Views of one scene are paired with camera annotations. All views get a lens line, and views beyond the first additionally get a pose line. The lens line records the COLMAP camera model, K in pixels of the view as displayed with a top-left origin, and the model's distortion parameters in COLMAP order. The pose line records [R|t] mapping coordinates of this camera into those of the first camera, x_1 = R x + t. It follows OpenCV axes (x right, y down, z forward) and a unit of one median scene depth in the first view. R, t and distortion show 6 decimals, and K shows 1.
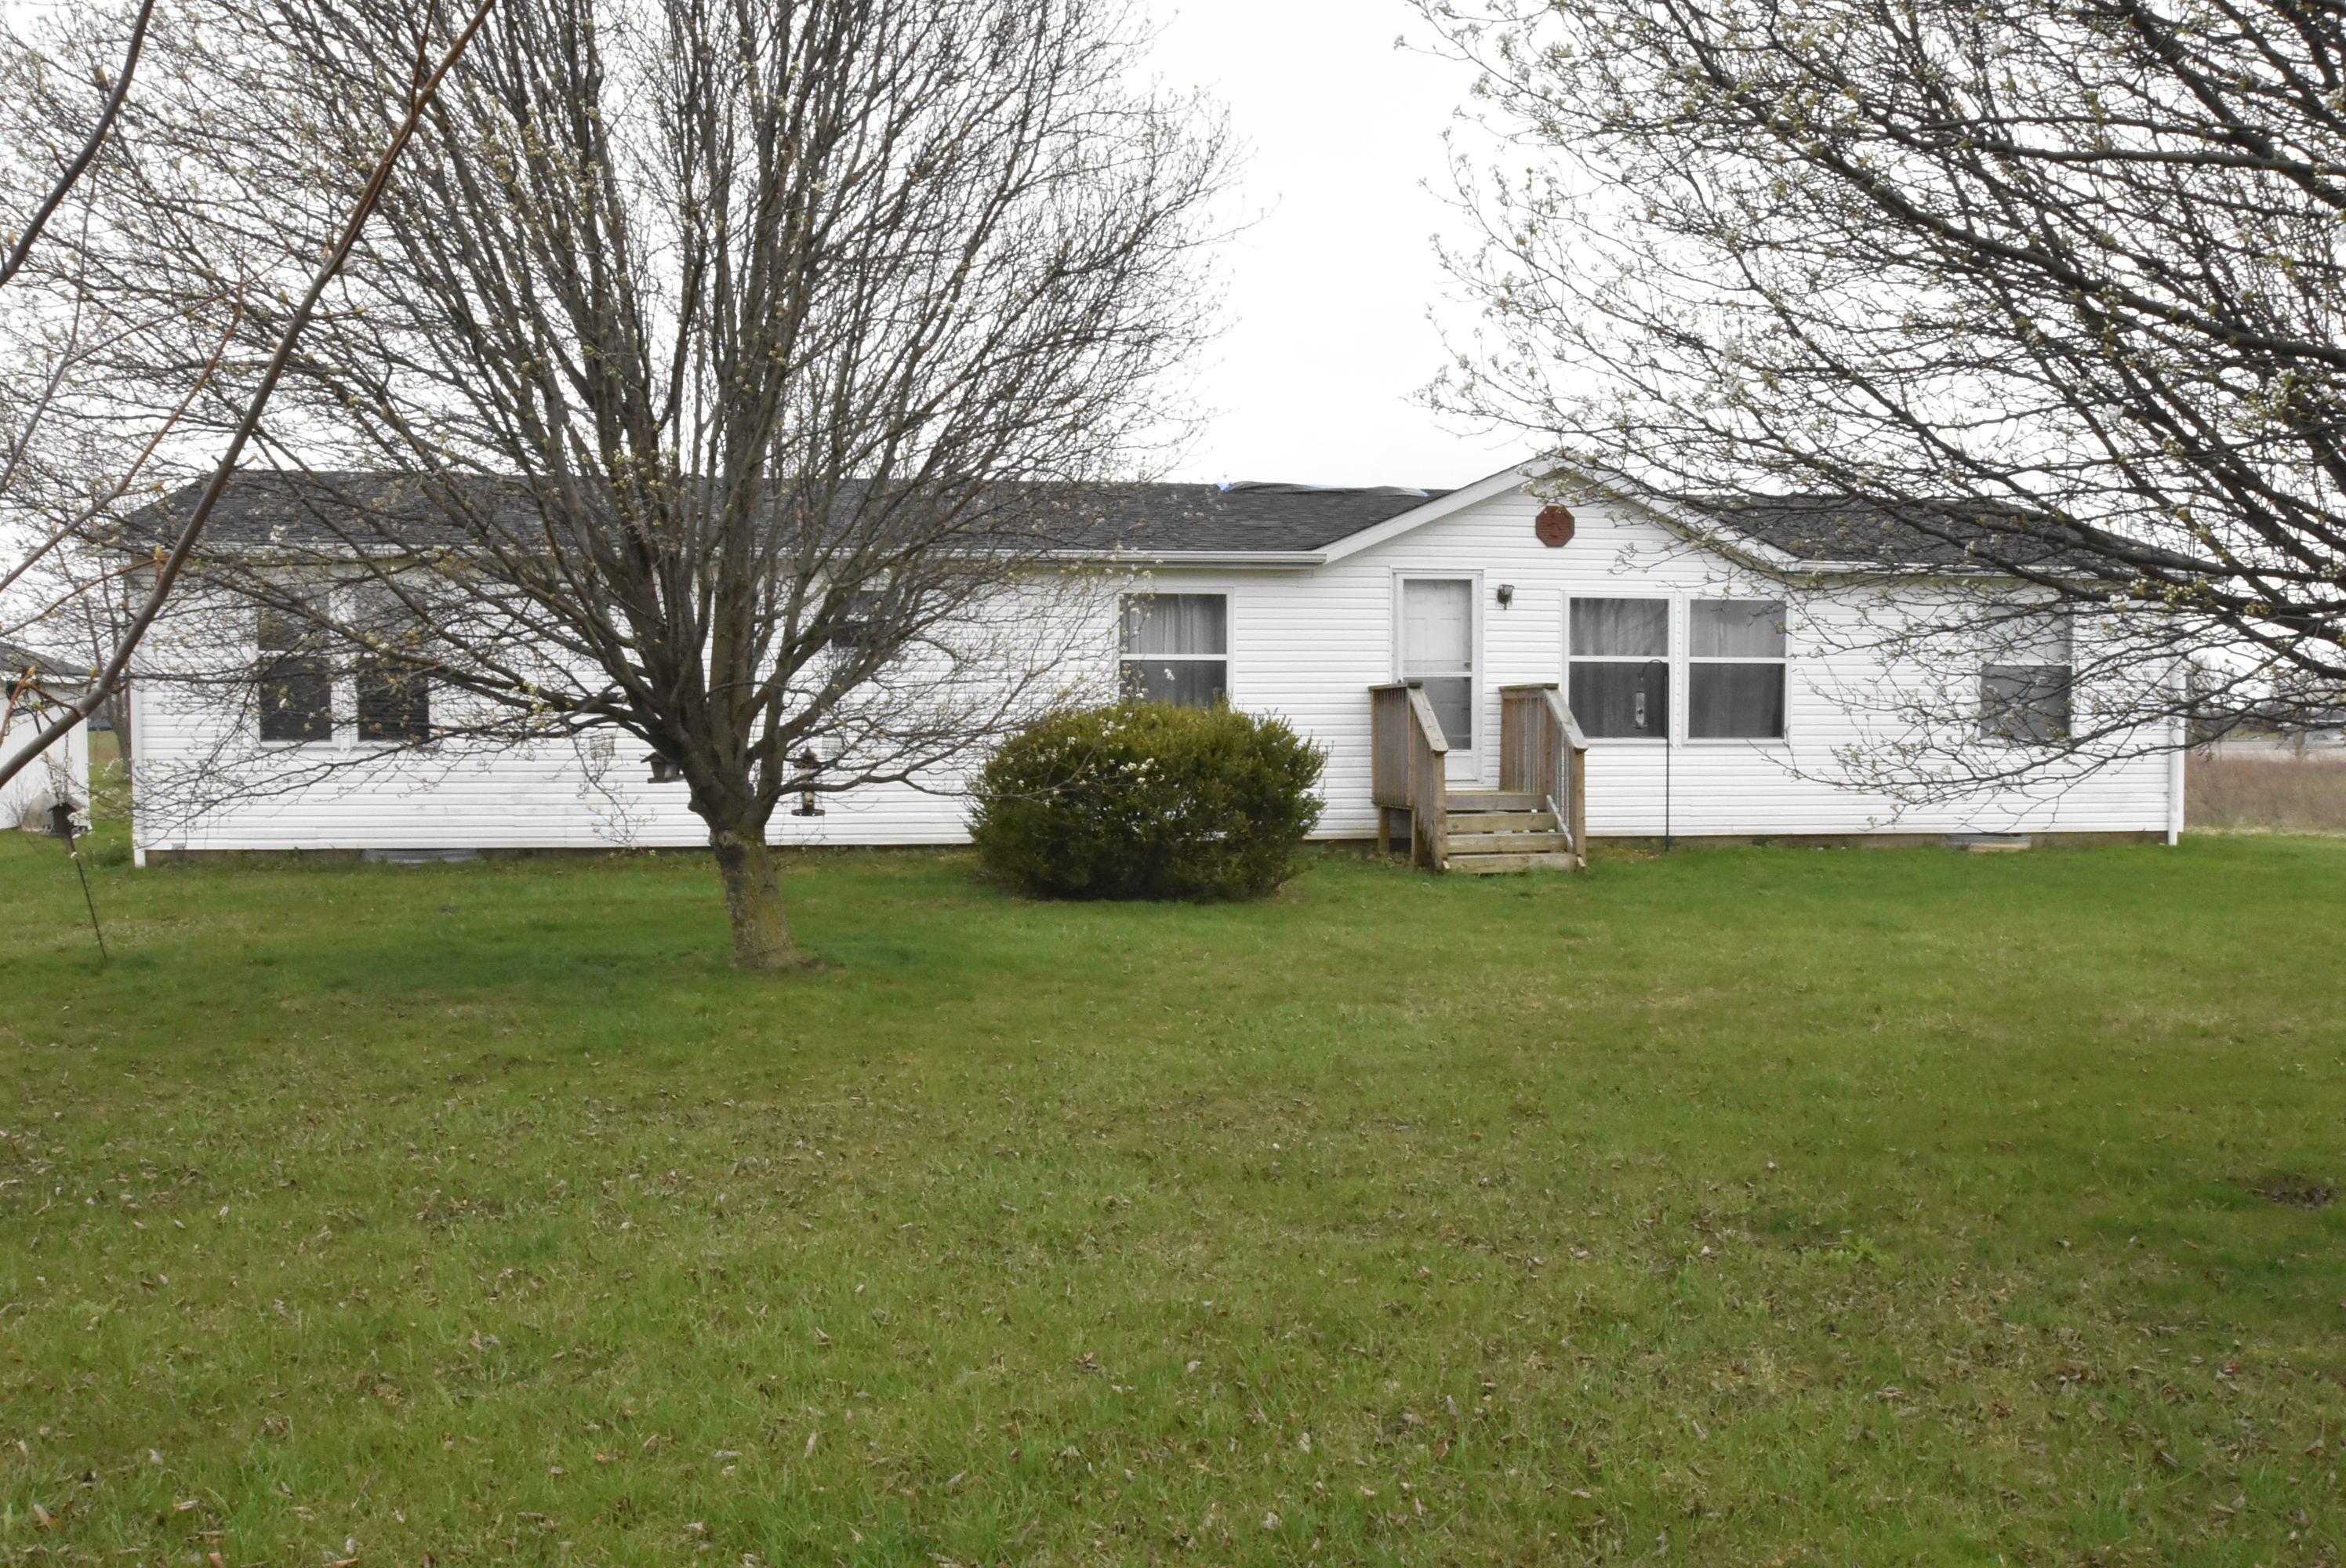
lens RADIAL K [[2092.6, 0, 1173.8], [0, 2092.6, 787.6], [0, 0, 1]] dist [-0.068509, 0.050295]
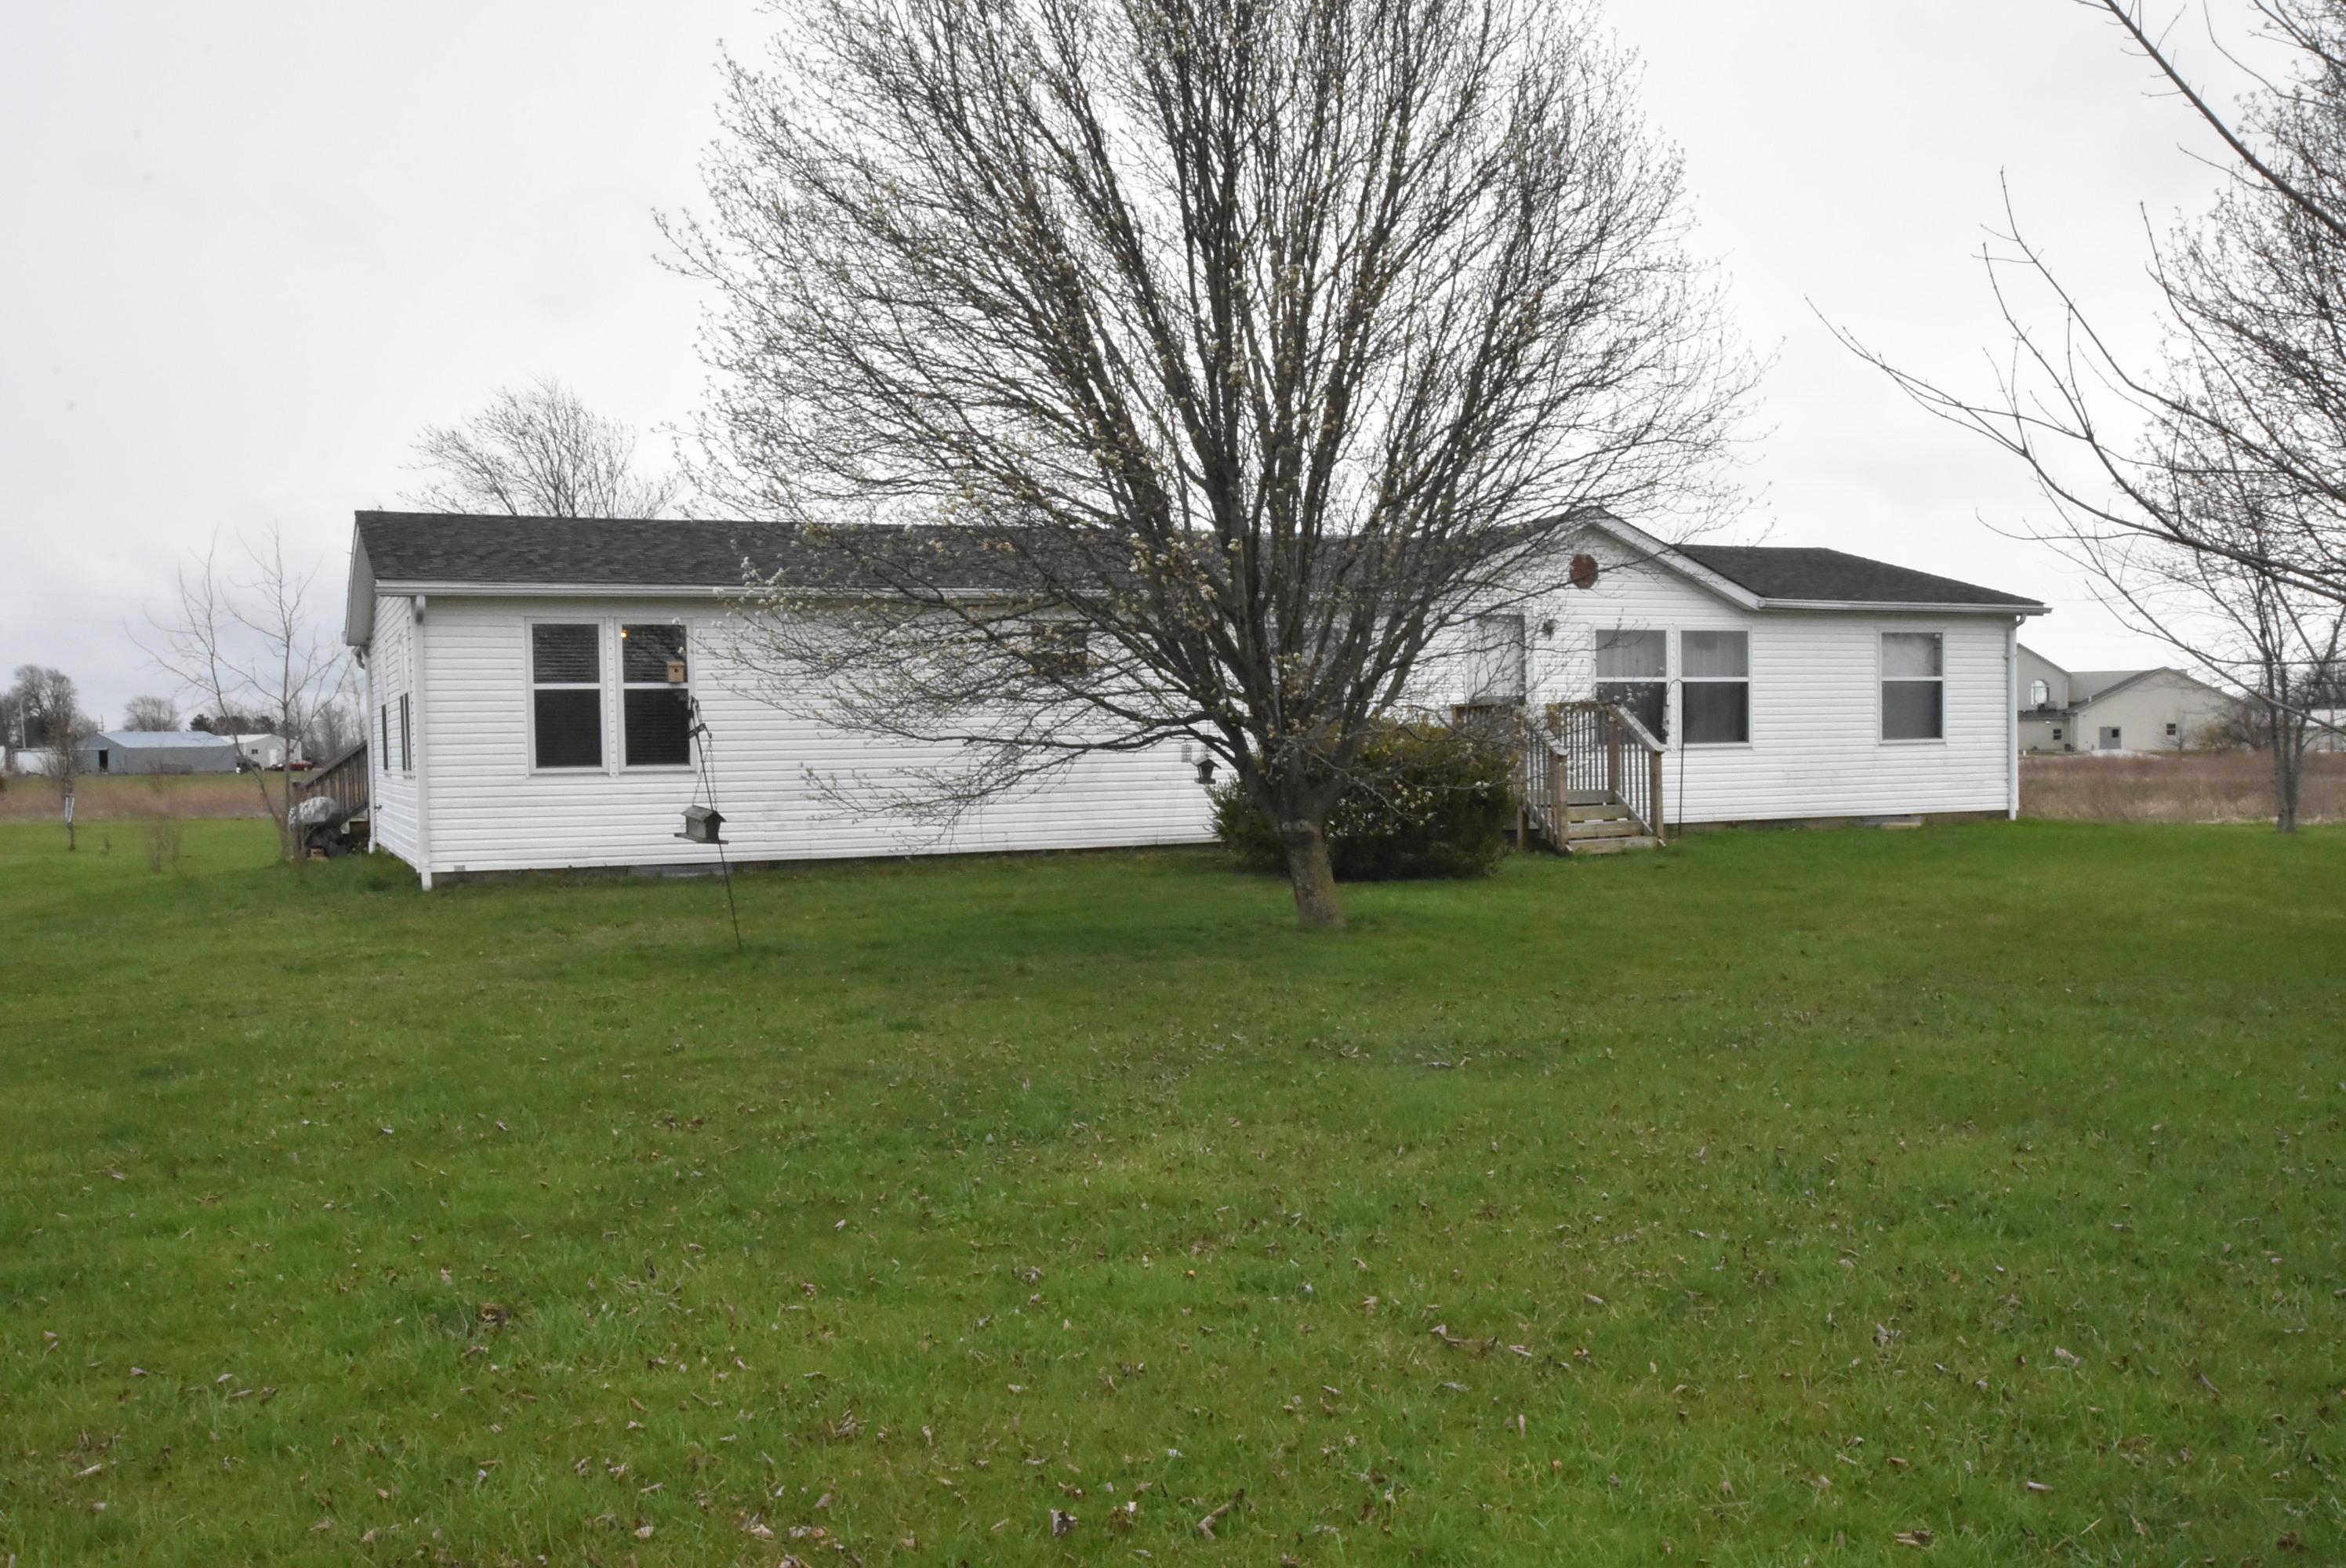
lens RADIAL K [[2092.6, 0, 1171.9], [0, 2092.6, 781.0], [0, 0, 1]] dist [-0.068509, 0.050295]
pose [[0.969840, -0.023159, 0.242638, -0.345607], [0.027049, 0.999553, -0.012713, 0.006076], [-0.242235, 0.018893, 0.970034, -0.121078]]
